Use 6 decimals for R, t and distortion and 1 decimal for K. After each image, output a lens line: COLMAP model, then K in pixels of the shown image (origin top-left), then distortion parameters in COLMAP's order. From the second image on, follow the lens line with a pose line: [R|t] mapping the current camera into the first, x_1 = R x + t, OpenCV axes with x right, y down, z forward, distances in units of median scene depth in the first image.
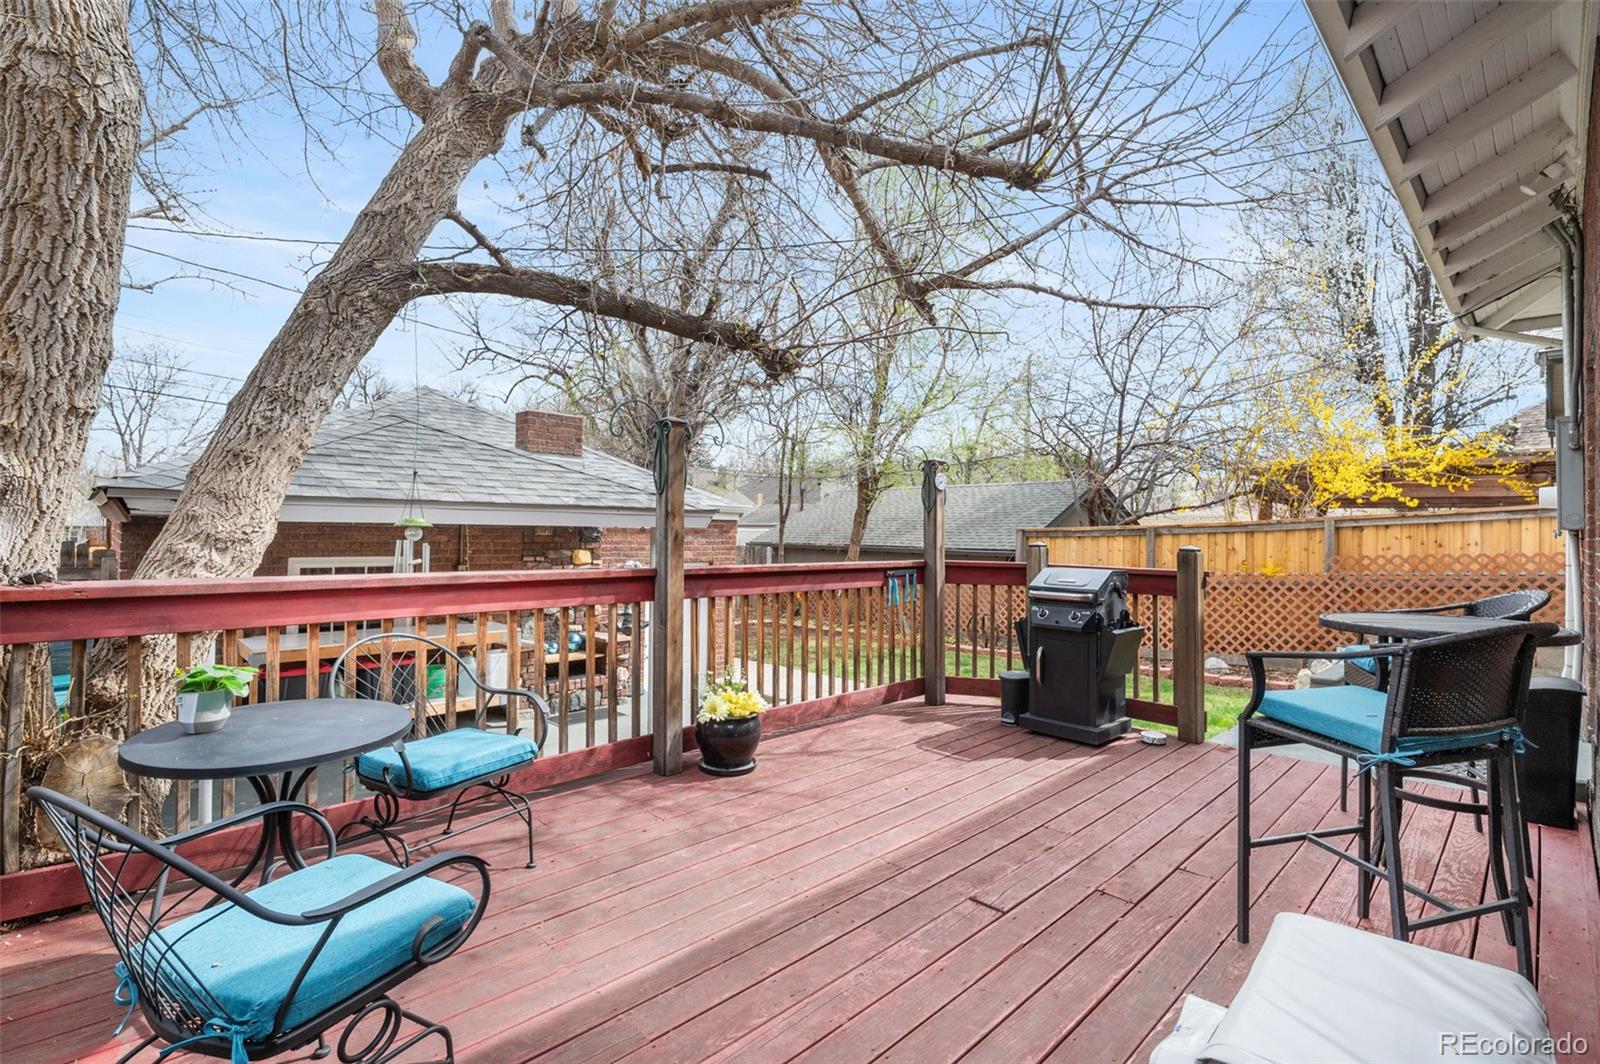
lens RADIAL K [[722.7, 0, 815.8], [0, 722.7, 532.3], [0, 0, 1]] dist [0.000249, 0.001110]
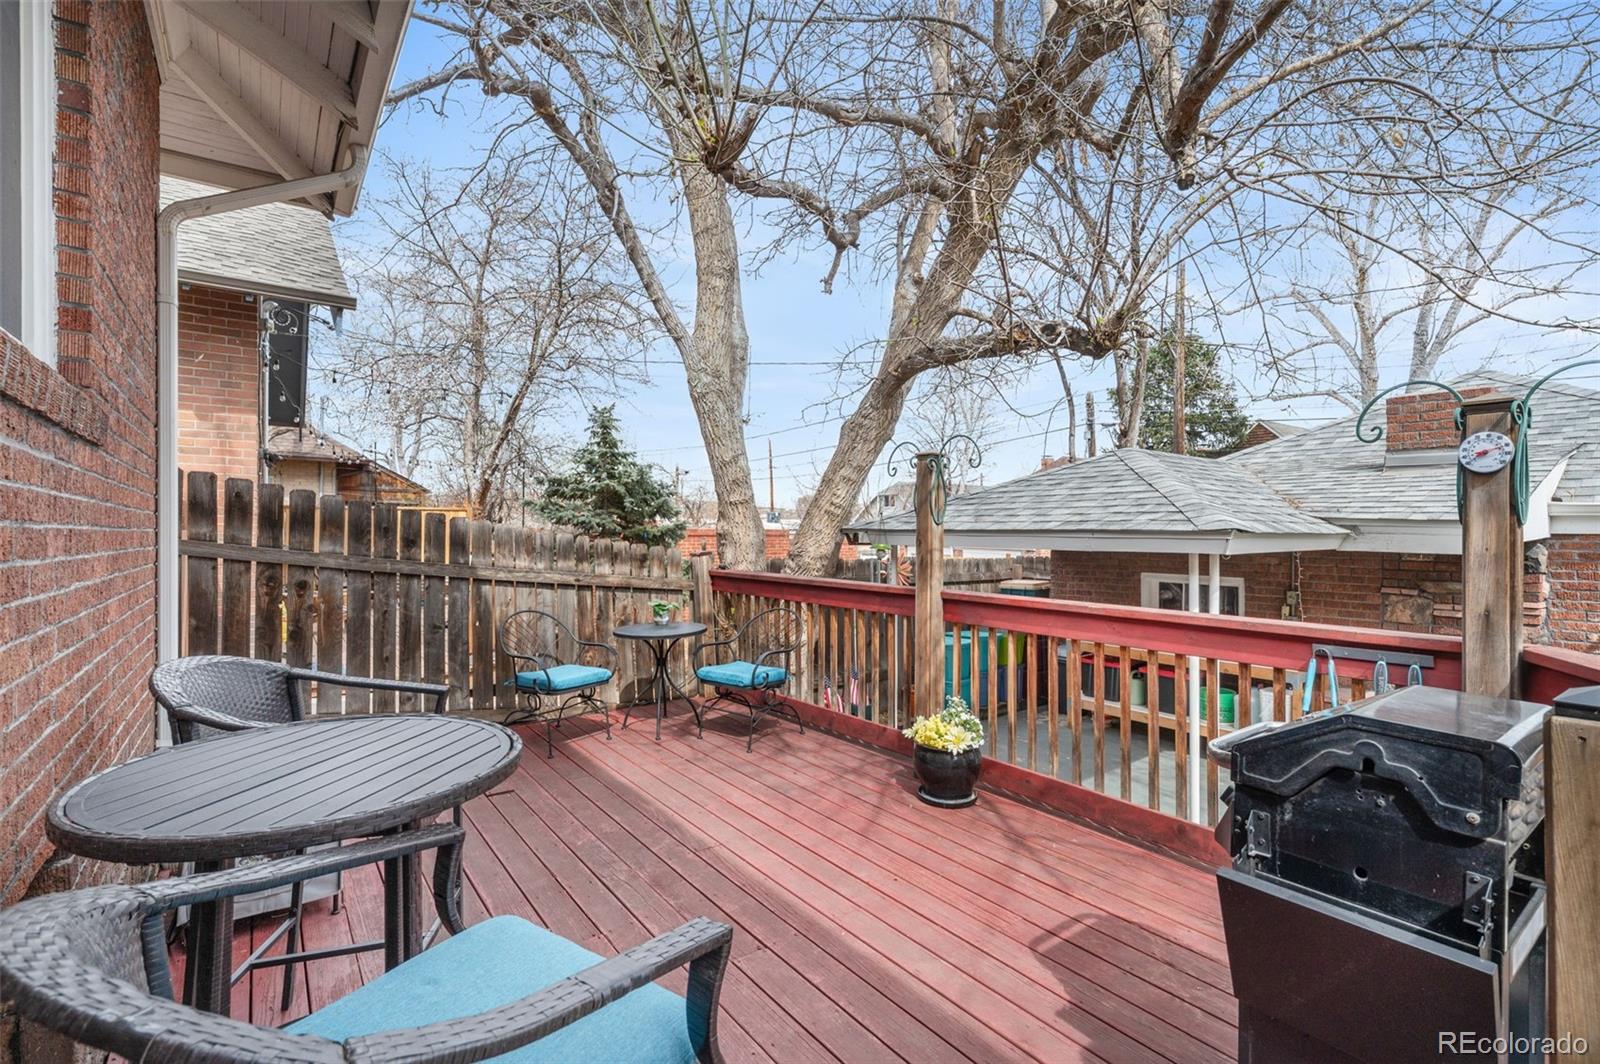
lens RADIAL K [[722.7, 0, 811.1], [0, 722.7, 536.4], [0, 0, 1]] dist [0.000249, 0.001110]
pose [[-0.136905, -0.010320, -0.990530, 1.008387], [-0.002186, 0.999946, -0.010116, -0.025975], [0.990582, 0.000780, -0.136920, 1.077443]]
